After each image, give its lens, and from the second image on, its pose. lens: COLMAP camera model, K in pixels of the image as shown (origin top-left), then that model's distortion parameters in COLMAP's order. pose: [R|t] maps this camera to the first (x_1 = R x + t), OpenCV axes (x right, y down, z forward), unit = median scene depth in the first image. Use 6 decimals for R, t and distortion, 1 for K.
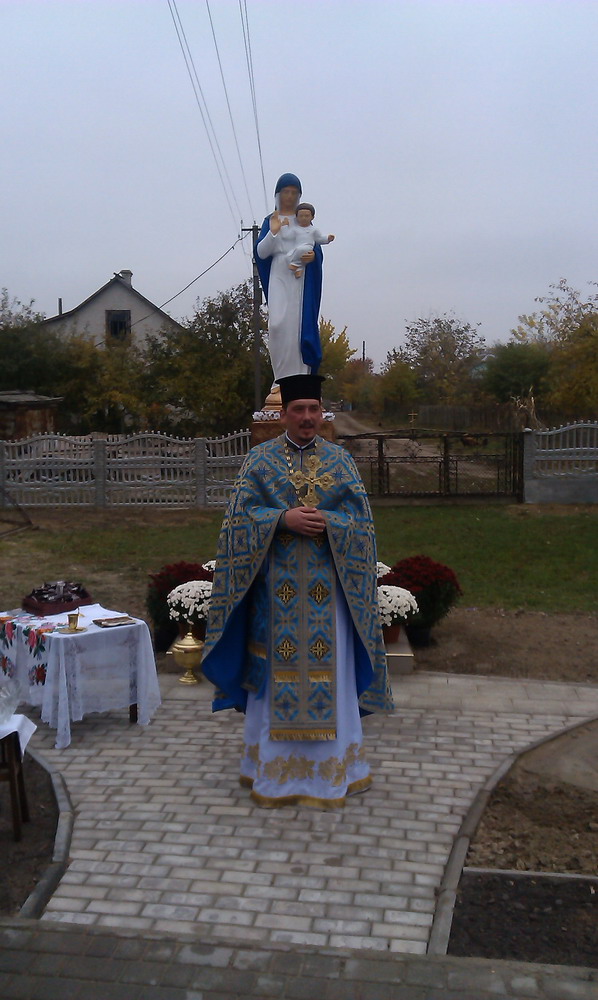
lens RADIAL K [[1047.5, 0, 292.3], [0, 1047.5, 505.0], [0, 0, 1]] dist [0.051876, 0.000000]
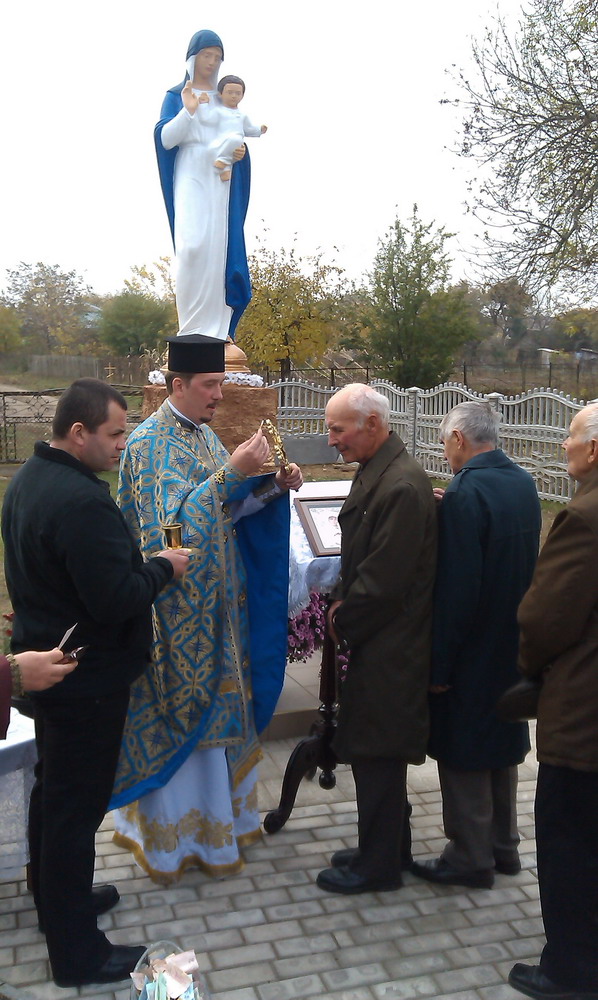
lens RADIAL K [[1047.5, 0, 303.9], [0, 1047.5, 496.7], [0, 0, 1]] dist [0.051876, 0.000000]
pose [[0.918094, -0.028380, 0.395346, -0.067727], [0.013205, 0.999070, 0.041053, -0.009375], [-0.396144, -0.032470, 0.917614, 0.093580]]
